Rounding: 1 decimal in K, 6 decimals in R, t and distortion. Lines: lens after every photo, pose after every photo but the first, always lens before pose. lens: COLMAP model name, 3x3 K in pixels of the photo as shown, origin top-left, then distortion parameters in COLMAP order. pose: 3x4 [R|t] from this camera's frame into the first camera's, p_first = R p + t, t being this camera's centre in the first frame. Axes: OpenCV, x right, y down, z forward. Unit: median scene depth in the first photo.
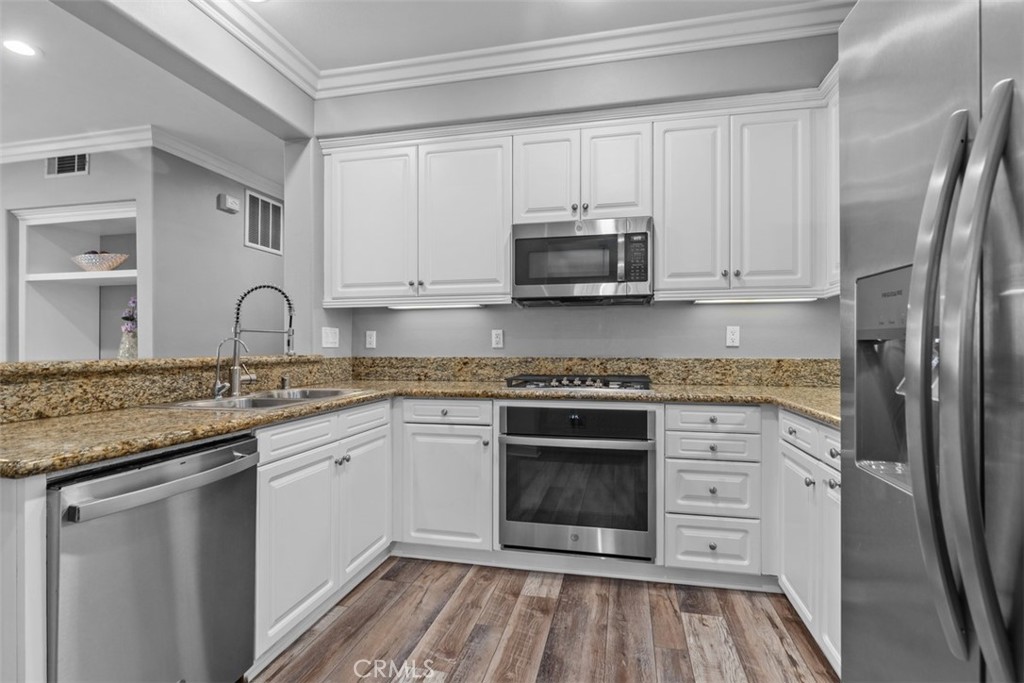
lens RADIAL K [[501.0, 0, 507.0], [0, 501.0, 346.9], [0, 0, 1]] dist [-0.003193, -0.000879]
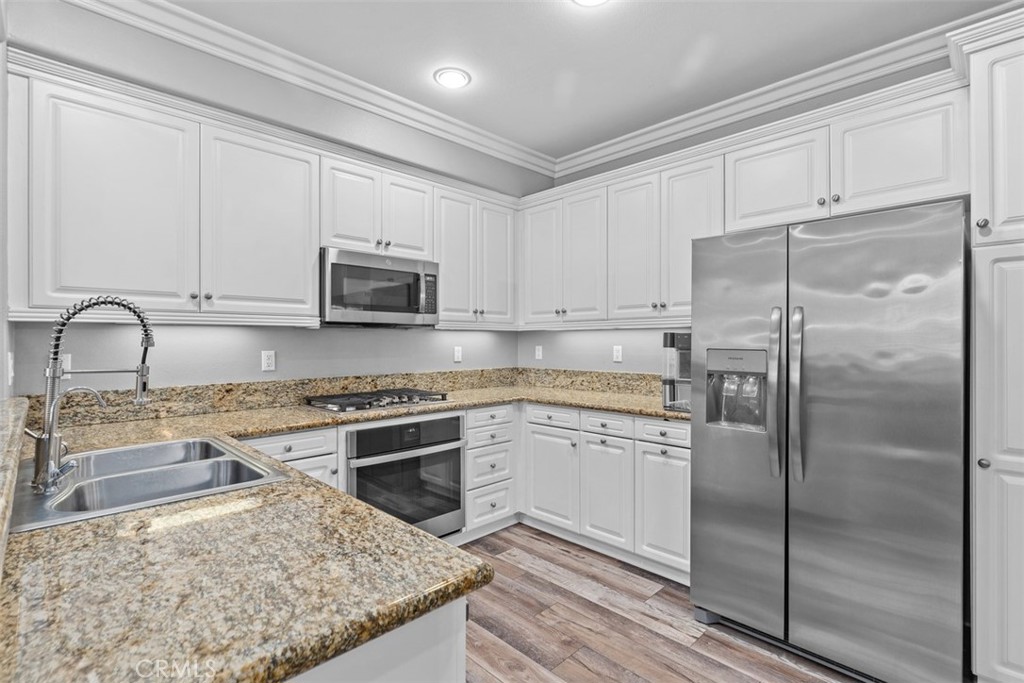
lens RADIAL K [[480.0, 0, 511.8], [0, 480.0, 340.2], [0, 0, 1]] dist [-0.000768, -0.001255]
pose [[0.529896, 0.001391, 0.848061, -0.644752], [0.001698, 0.999995, -0.002701, -0.061671], [-0.848061, 0.002872, 0.529891, 0.200326]]
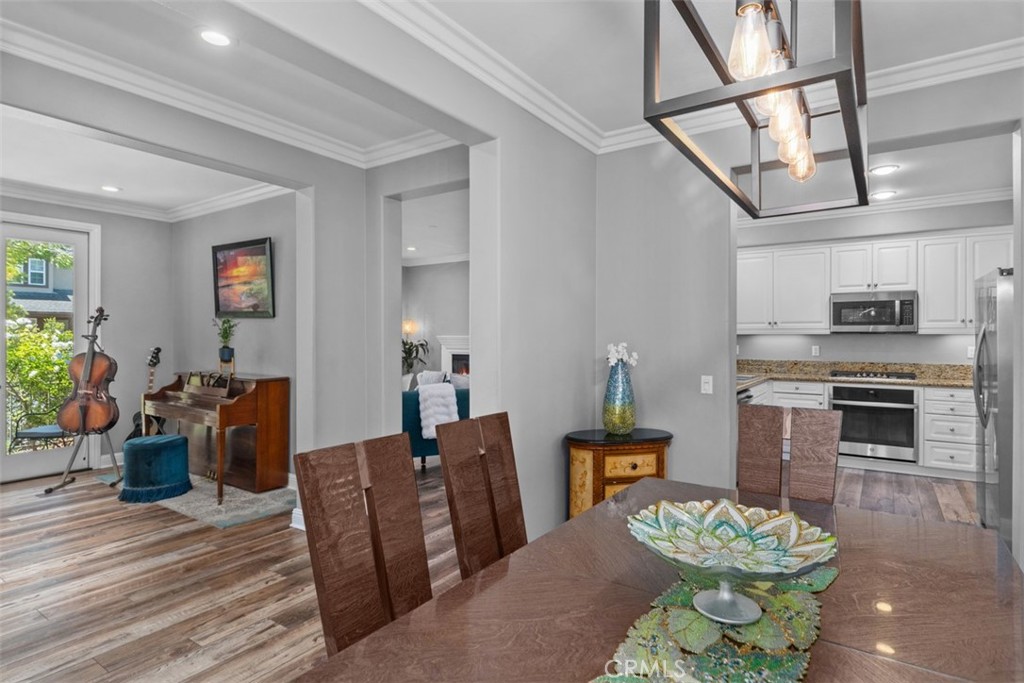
lens RADIAL K [[531.4, 0, 508.3], [0, 531.4, 334.9], [0, 0, 1]] dist [-0.006455, -0.002248]
pose [[0.927560, 0.002734, -0.373665, -0.415940], [-0.004786, 0.999978, -0.004563, -0.074186], [0.373645, 0.006021, 0.927552, -1.503154]]
